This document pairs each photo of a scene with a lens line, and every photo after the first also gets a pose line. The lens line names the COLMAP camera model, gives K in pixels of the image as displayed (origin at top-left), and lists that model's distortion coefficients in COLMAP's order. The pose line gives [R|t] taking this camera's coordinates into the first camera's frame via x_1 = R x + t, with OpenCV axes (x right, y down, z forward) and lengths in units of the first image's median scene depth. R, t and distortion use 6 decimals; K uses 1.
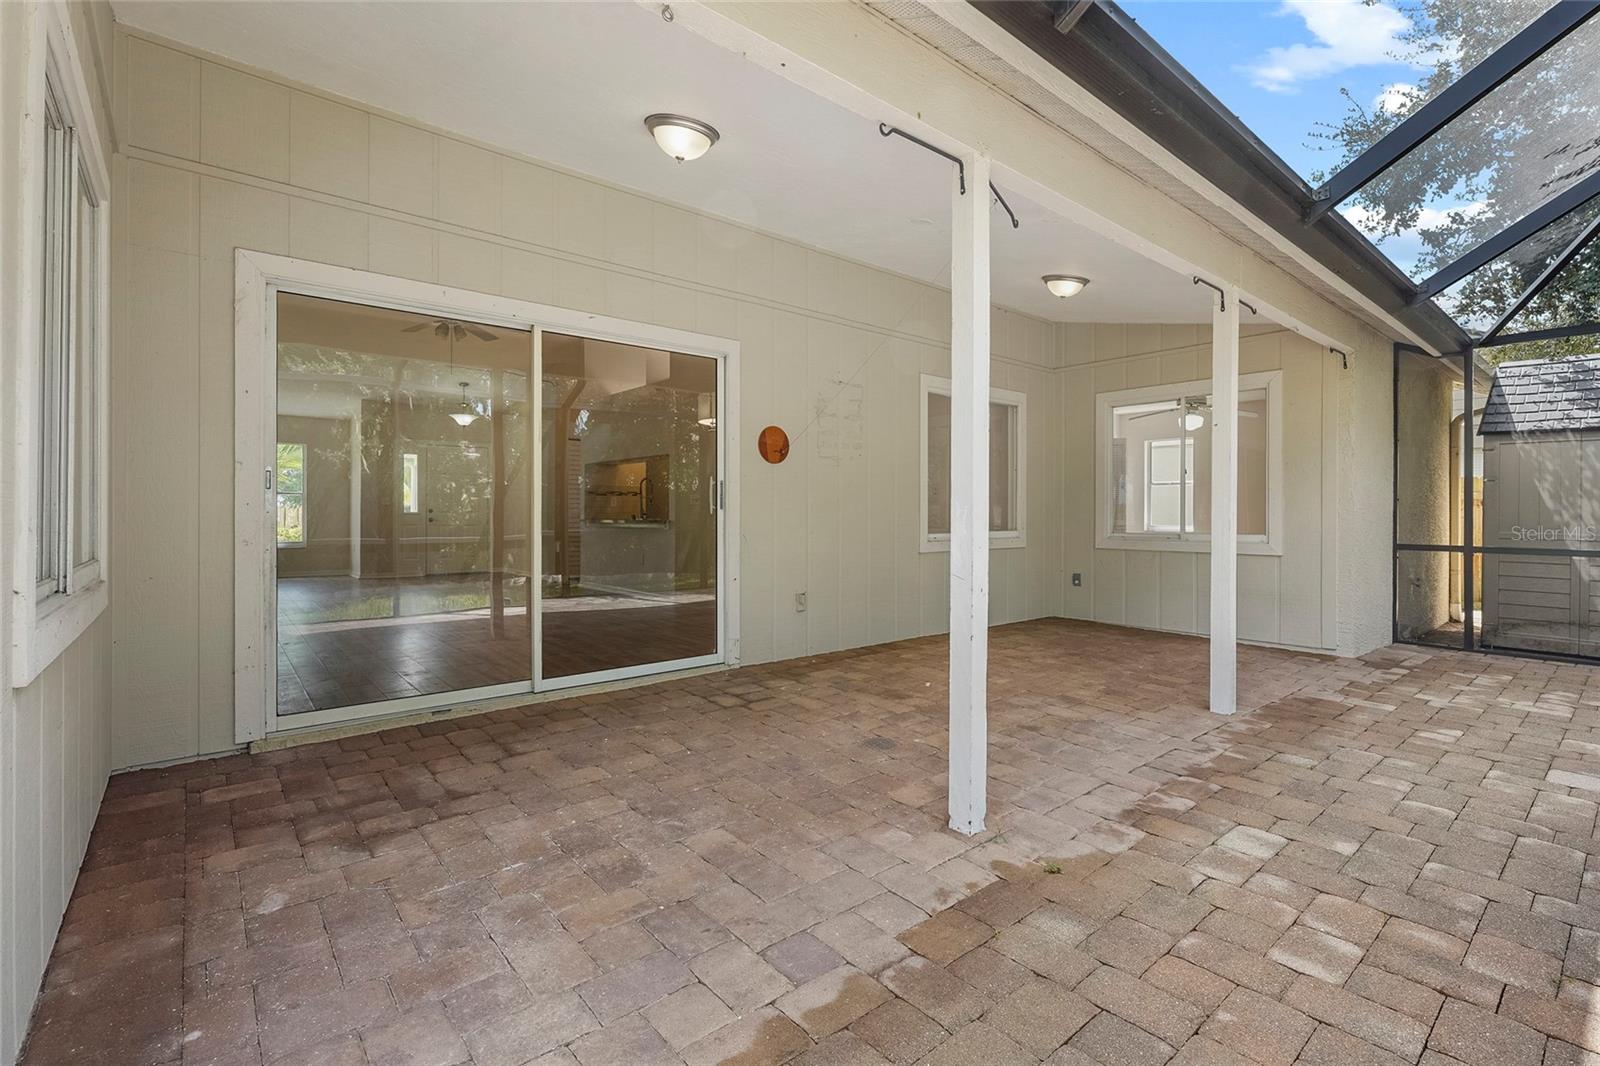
lens RADIAL K [[719.9, 0, 796.6], [0, 719.9, 511.5], [0, 0, 1]] dist [-0.000390, -0.000014]
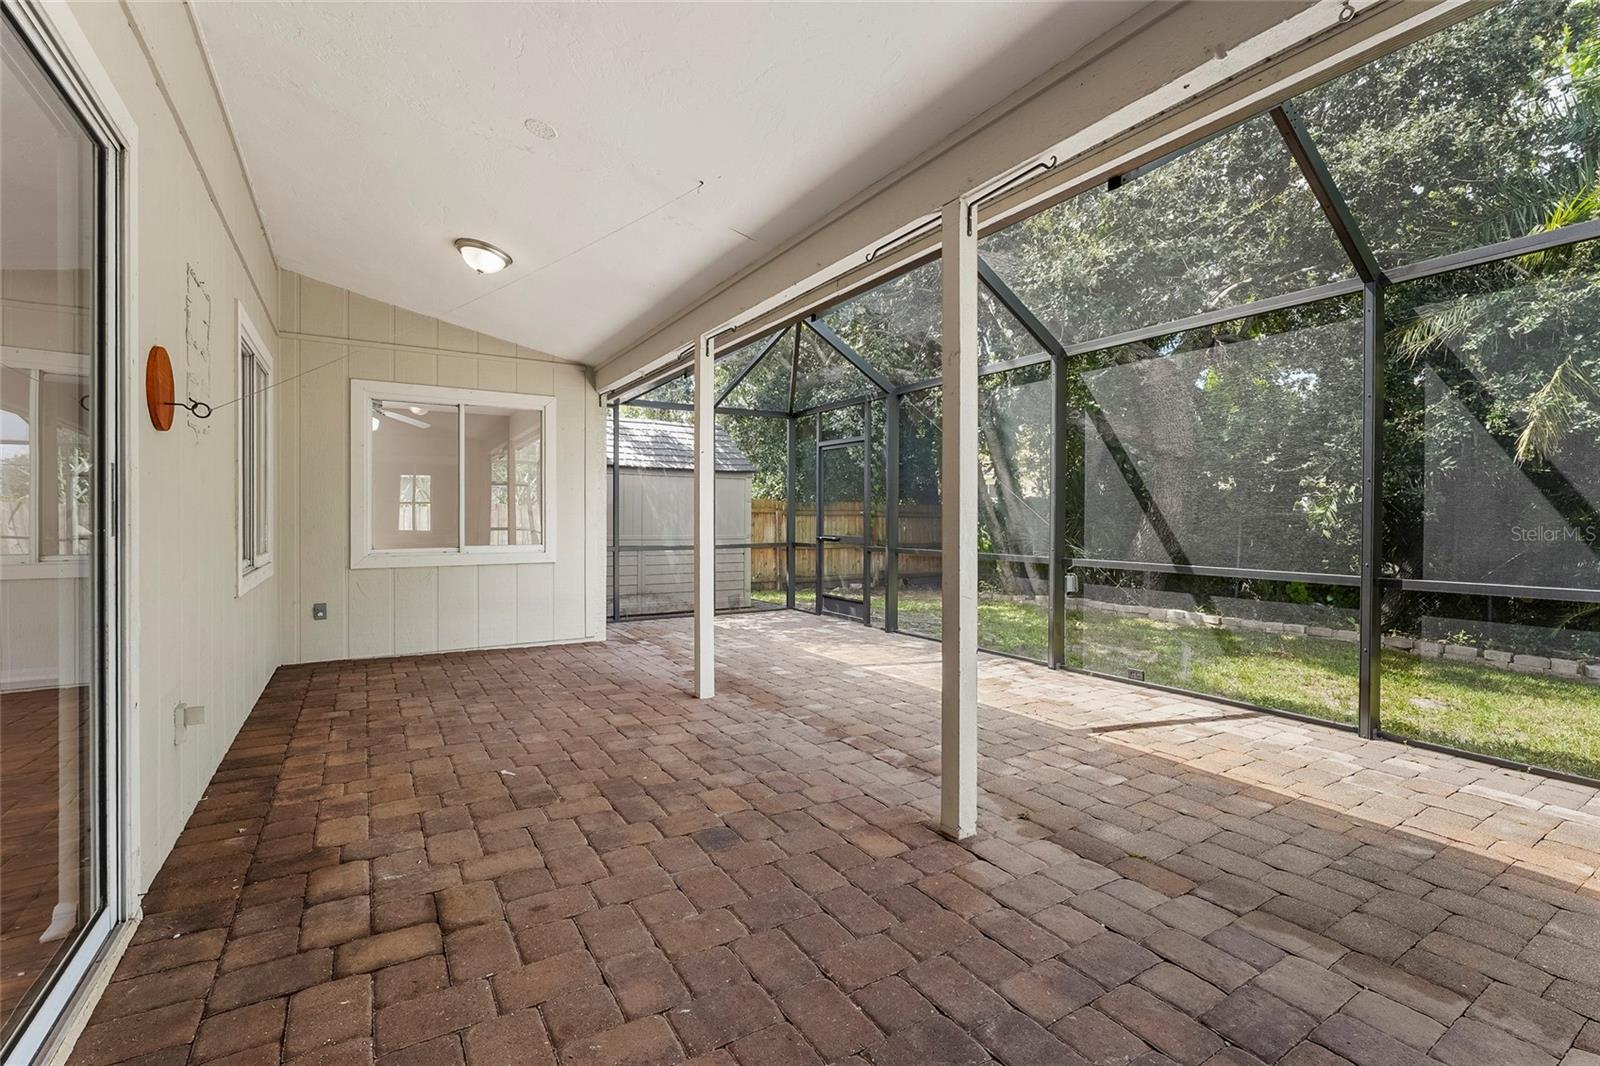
lens RADIAL K [[698.3, 0, 800.0], [0, 698.3, 533.0], [0, 0, 1]] dist [-0.001884, -0.000109]
pose [[0.140428, -0.025397, 0.989765, -0.688284], [-0.000816, 0.999668, 0.025767, -0.024453], [-0.990091, -0.004426, 0.140360, 0.931243]]
